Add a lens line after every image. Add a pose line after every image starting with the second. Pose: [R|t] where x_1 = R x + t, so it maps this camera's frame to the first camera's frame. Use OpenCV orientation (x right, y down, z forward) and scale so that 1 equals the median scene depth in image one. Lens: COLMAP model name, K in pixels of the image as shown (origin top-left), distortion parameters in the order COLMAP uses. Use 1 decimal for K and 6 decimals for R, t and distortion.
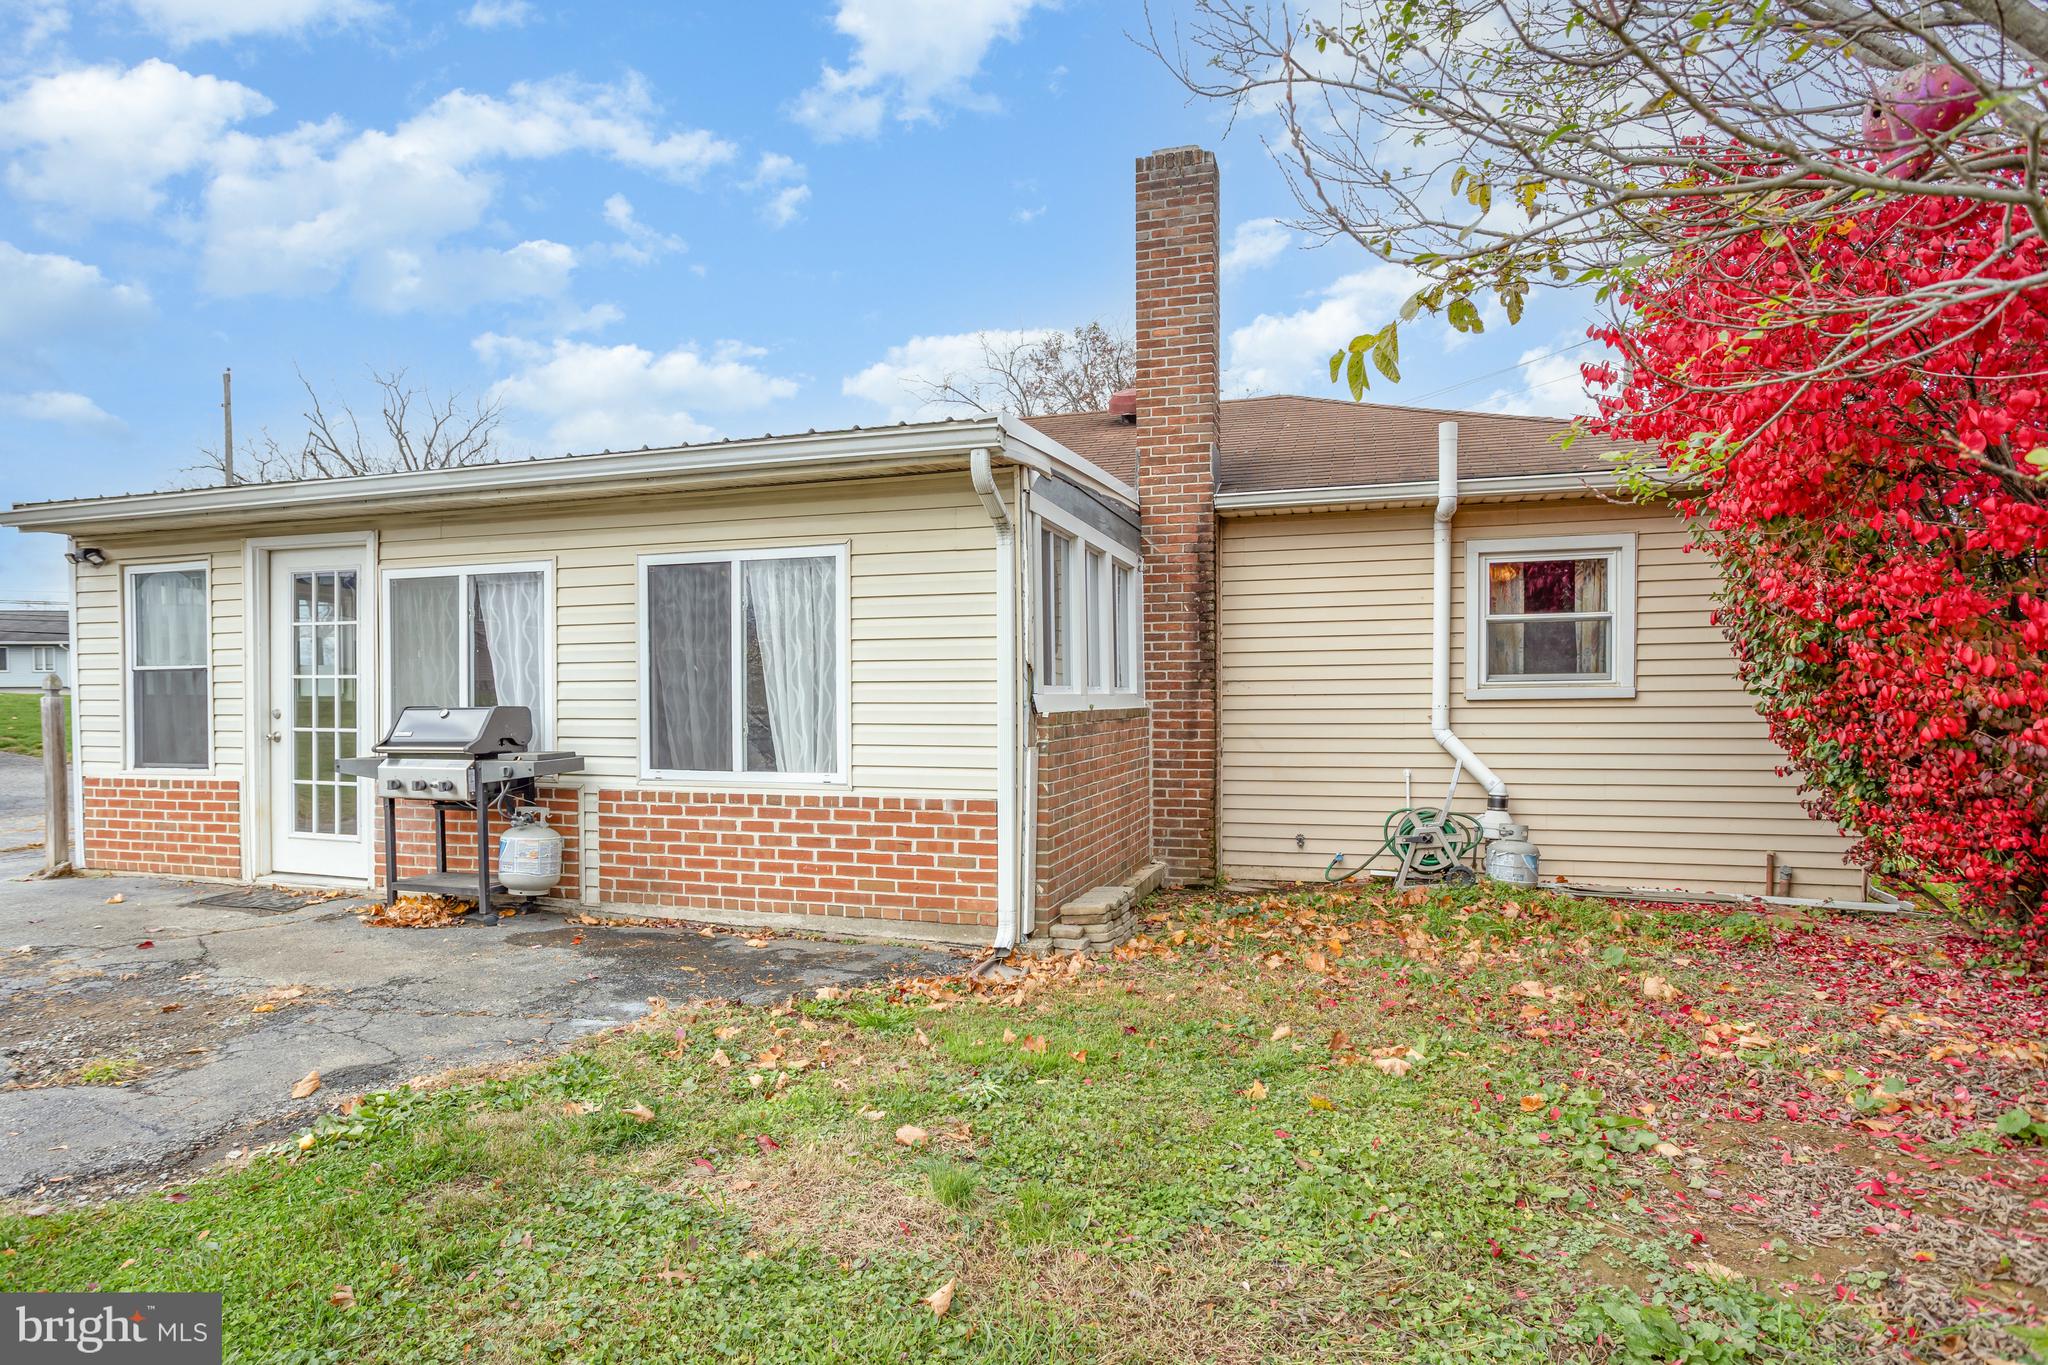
lens RADIAL K [[1177.8, 0, 936.1], [0, 1177.8, 718.2], [0, 0, 1]] dist [-0.024340, 0.011282]
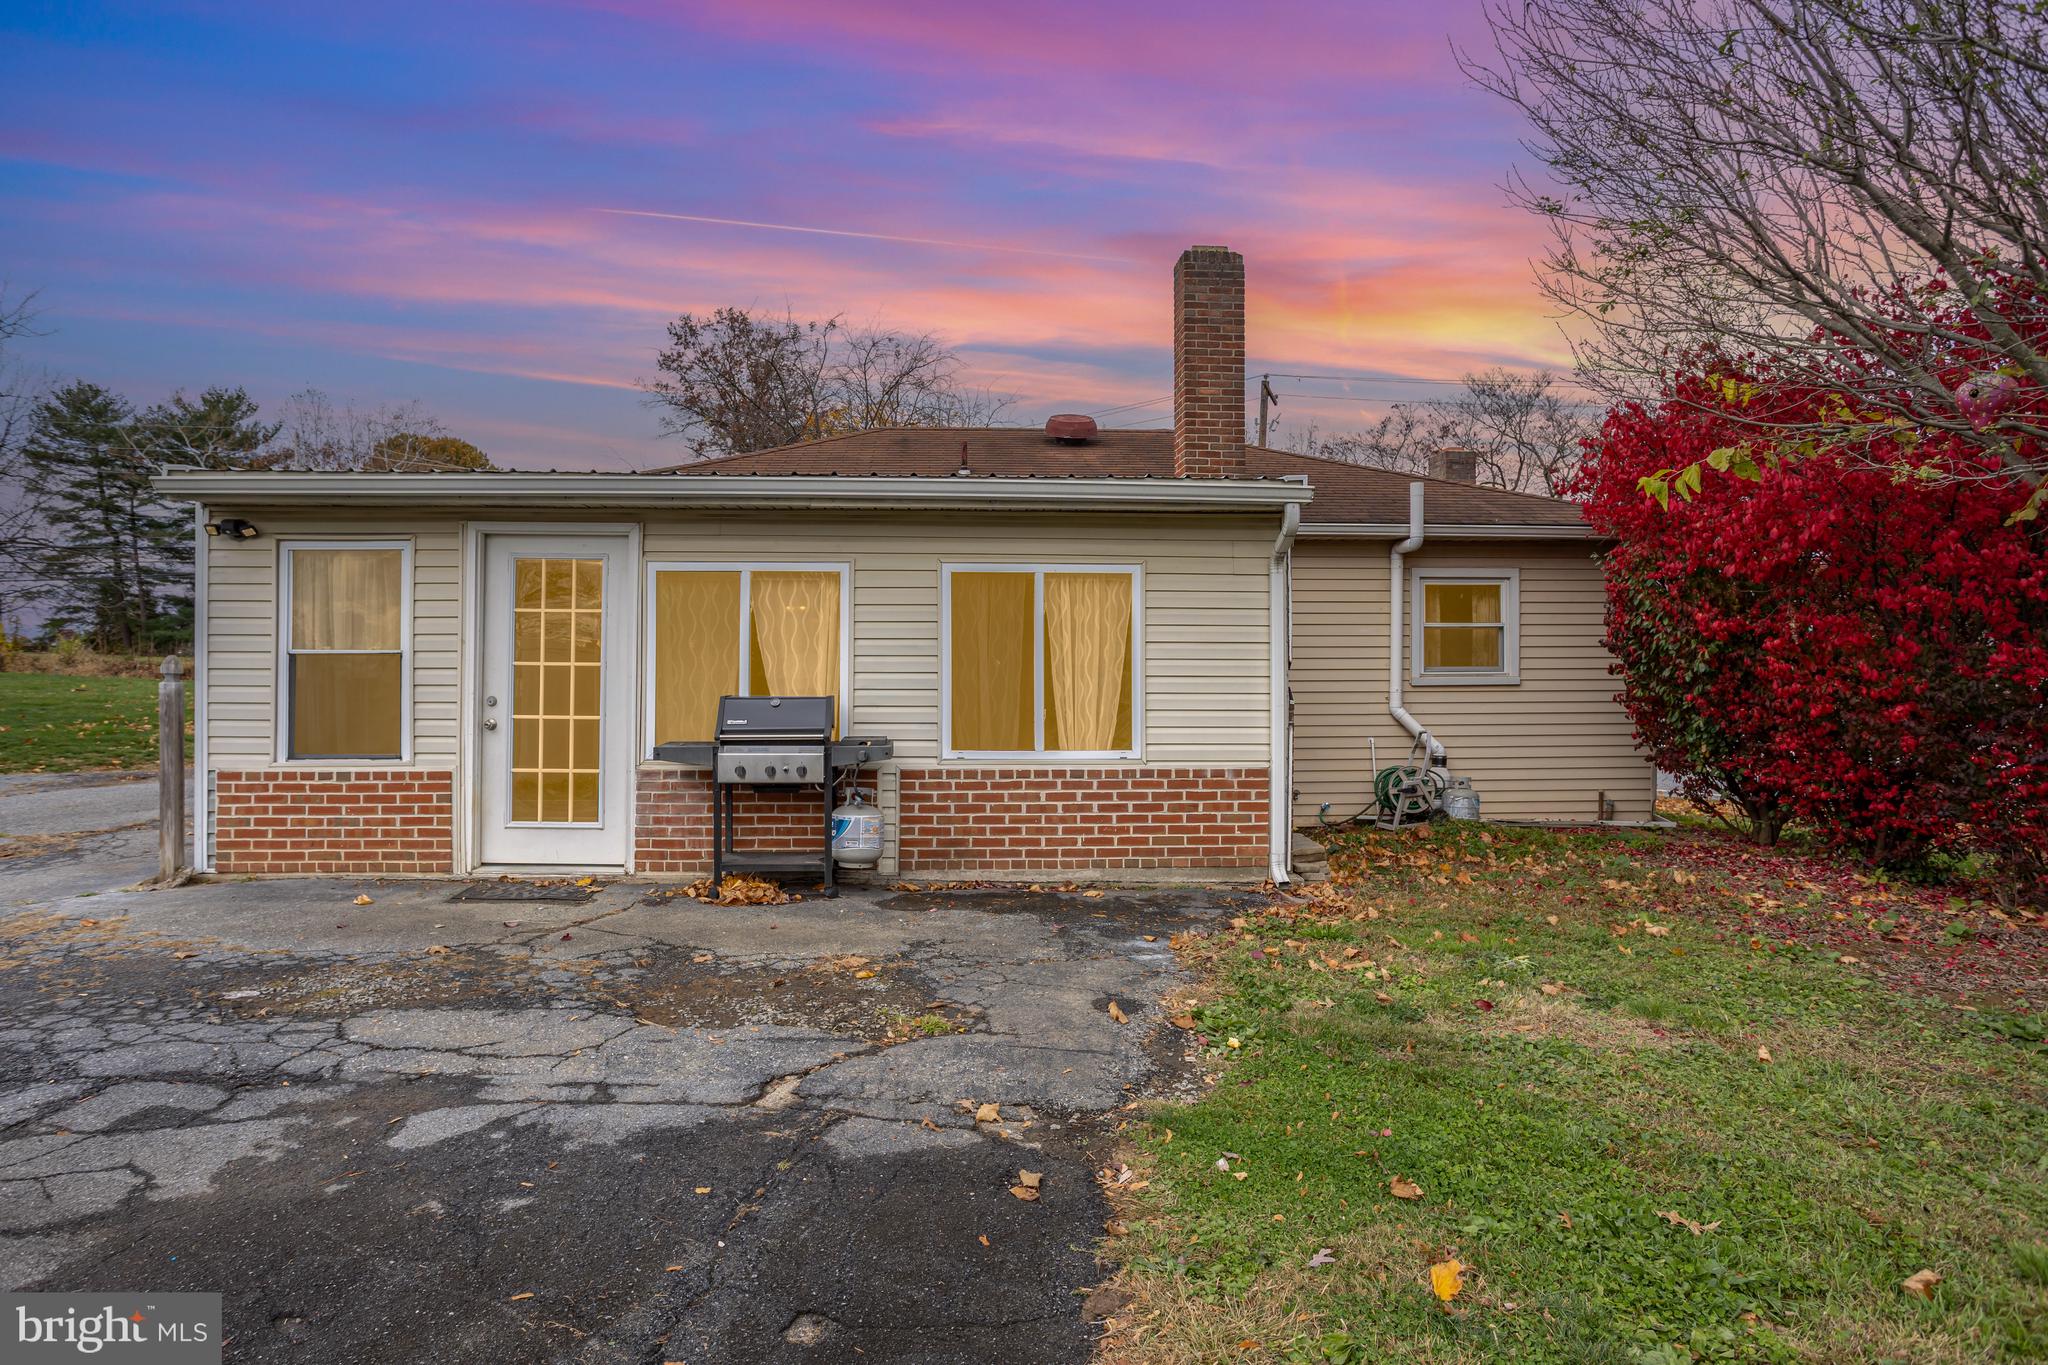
lens RADIAL K [[1177.8, 0, 923.3], [0, 1177.8, 641.8], [0, 0, 1]] dist [-0.024340, 0.011282]
pose [[0.928300, 0.013291, 0.371594, -0.688809], [0.000663, 0.999300, -0.037398, -0.018927], [-0.371831, 0.034963, 0.927642, -0.052732]]
